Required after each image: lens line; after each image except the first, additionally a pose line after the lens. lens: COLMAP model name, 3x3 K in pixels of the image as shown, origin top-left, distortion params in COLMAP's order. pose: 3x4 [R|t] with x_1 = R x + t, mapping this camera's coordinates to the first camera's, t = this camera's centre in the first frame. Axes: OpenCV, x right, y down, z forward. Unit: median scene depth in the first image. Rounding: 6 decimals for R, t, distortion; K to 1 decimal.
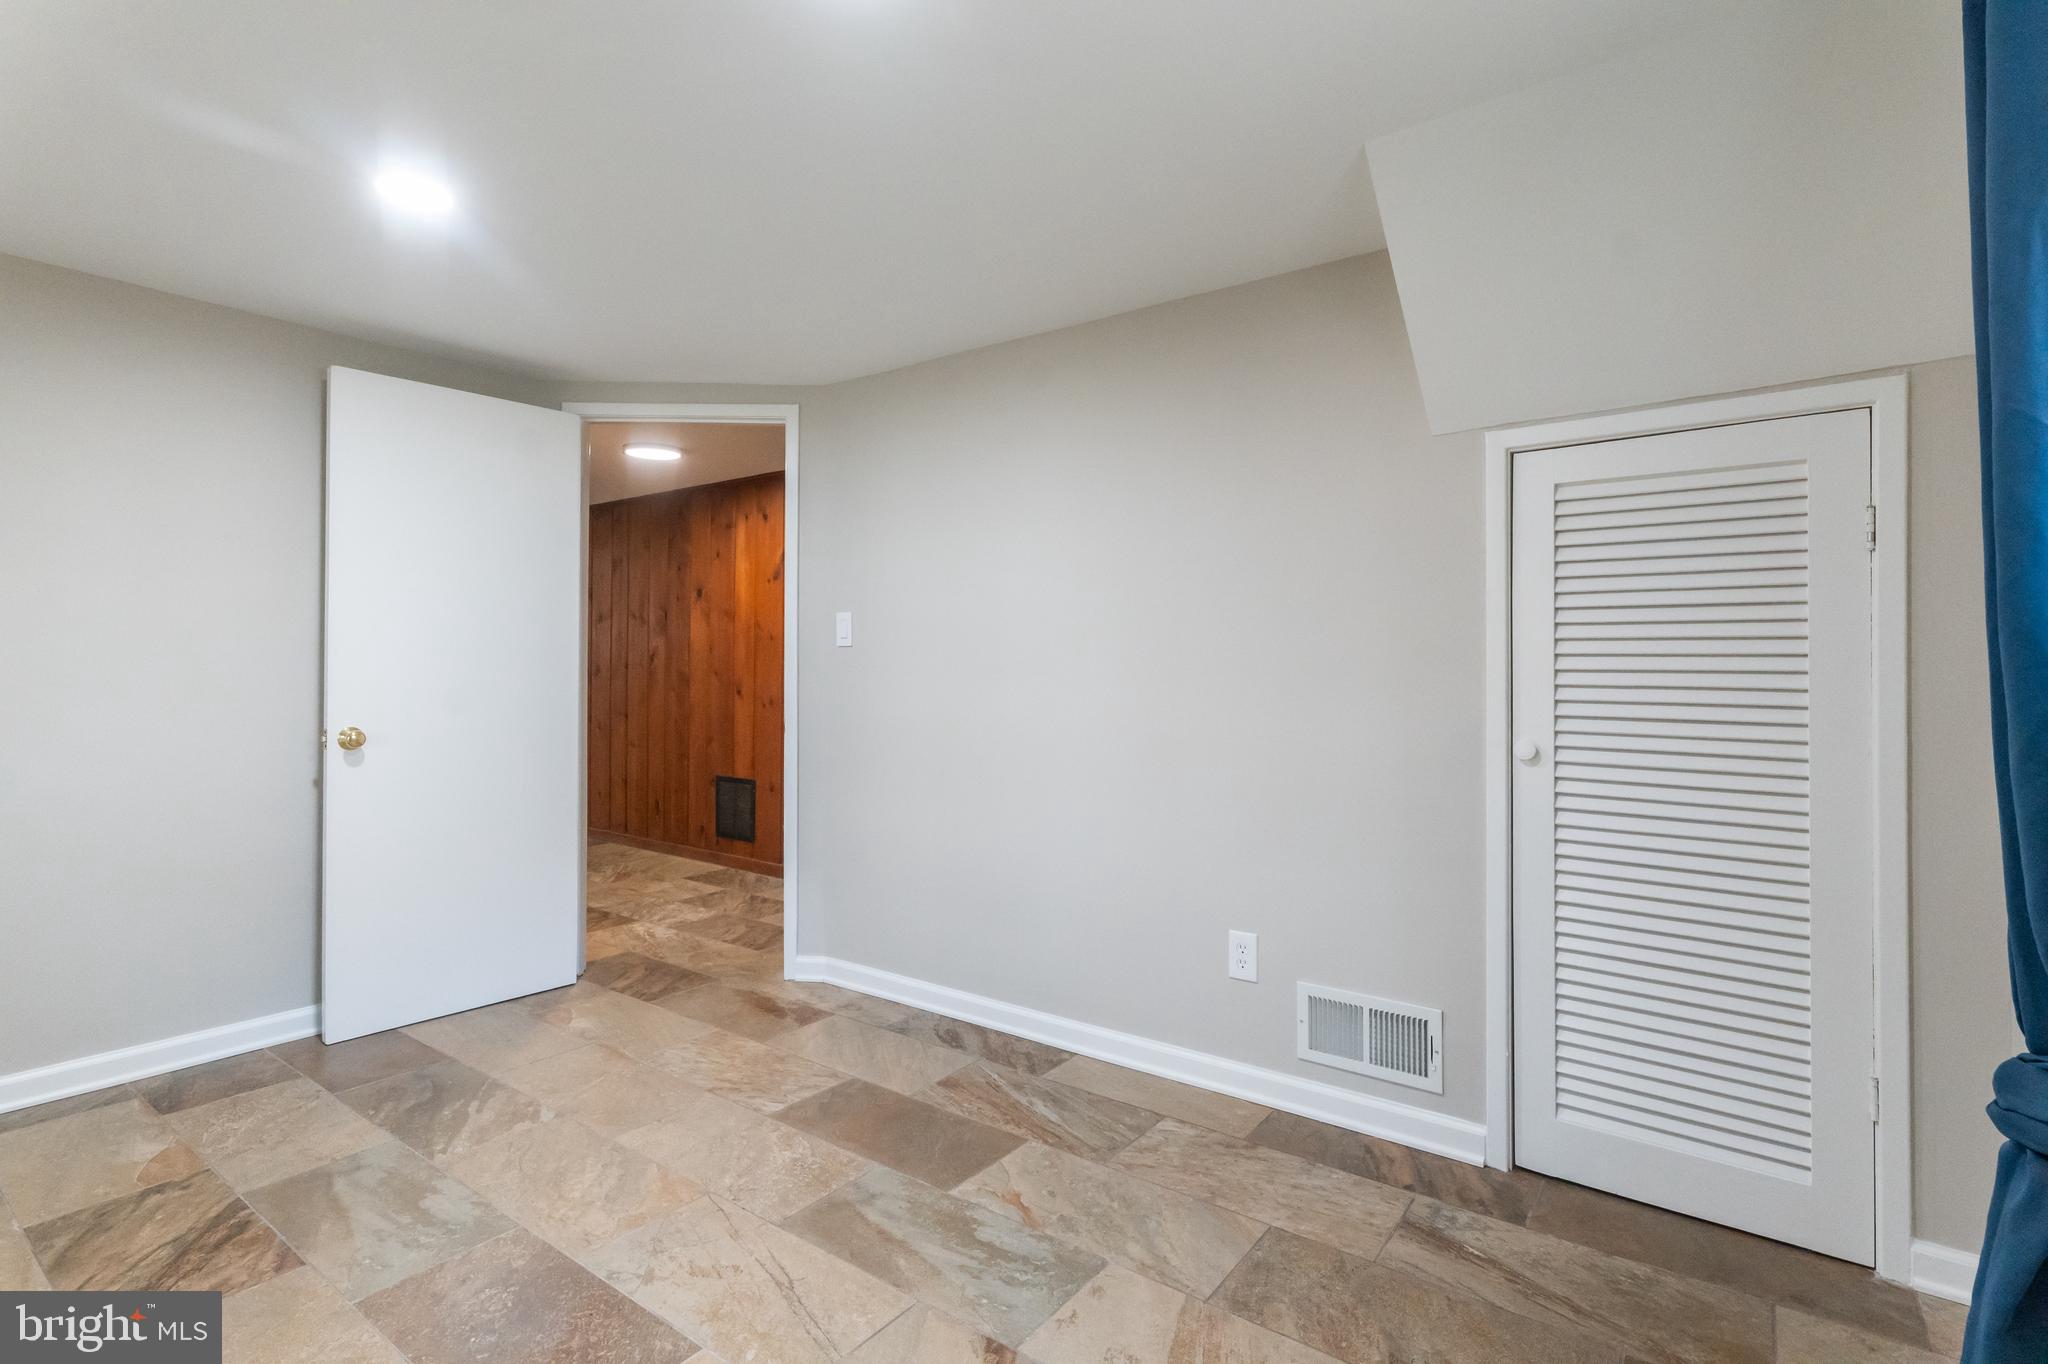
lens RADIAL K [[949.1, 0, 1024.5], [0, 949.1, 670.0], [0, 0, 1]] dist [0.004052, -0.004468]
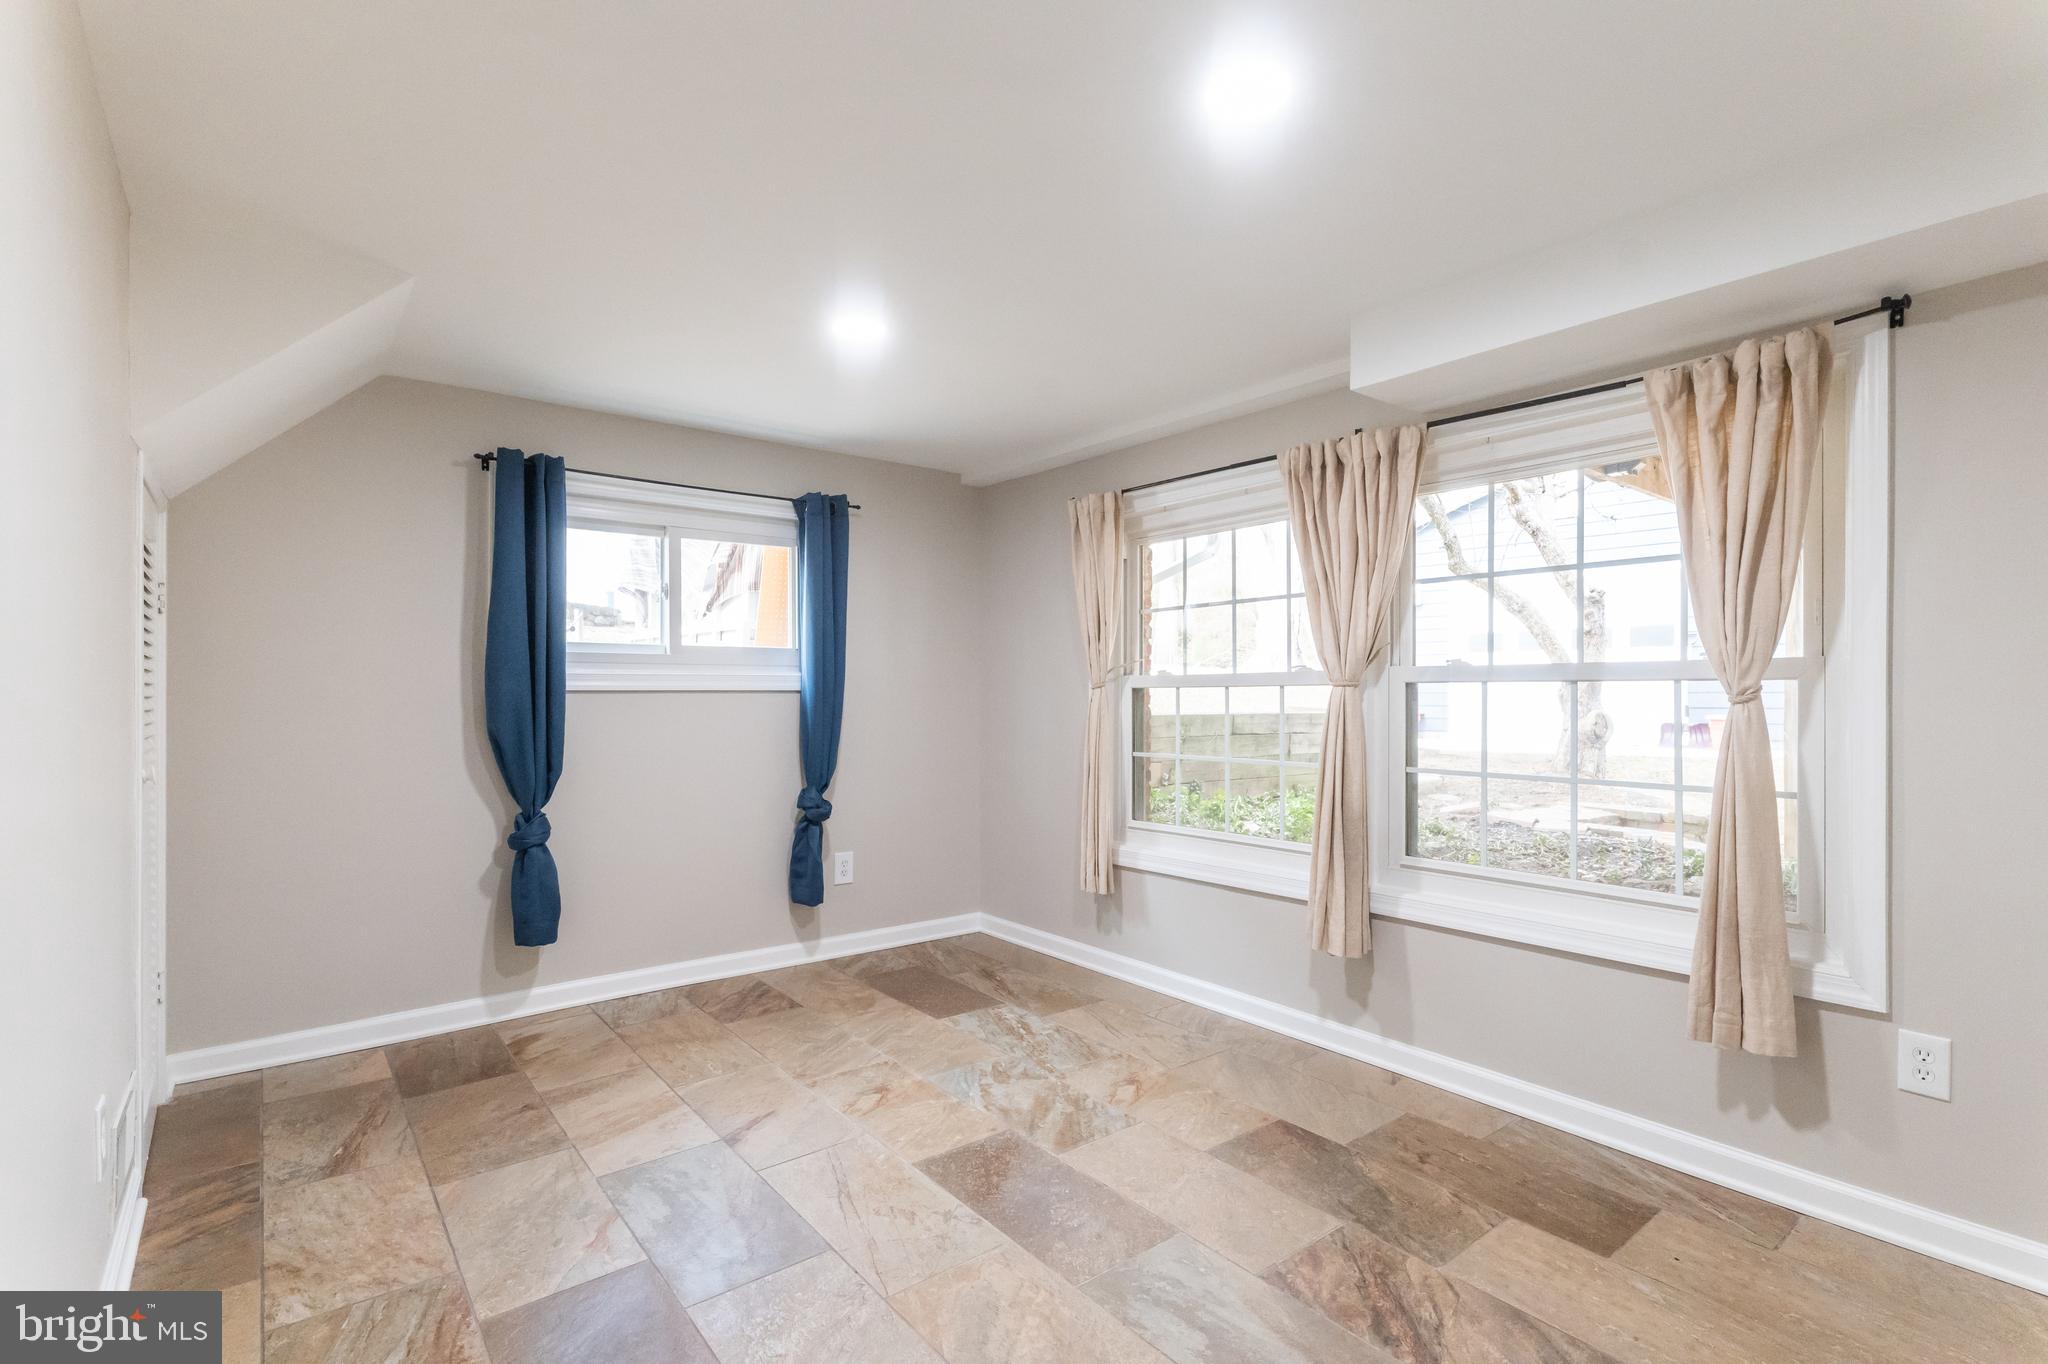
lens RADIAL K [[949.1, 0, 1024.3], [0, 949.1, 686.7], [0, 0, 1]] dist [0.004052, -0.004468]
pose [[-0.962297, -0.005638, 0.271942, -0.740686], [-0.006524, 0.999976, -0.002354, -0.013527], [-0.271922, -0.004039, -0.962311, 1.944909]]
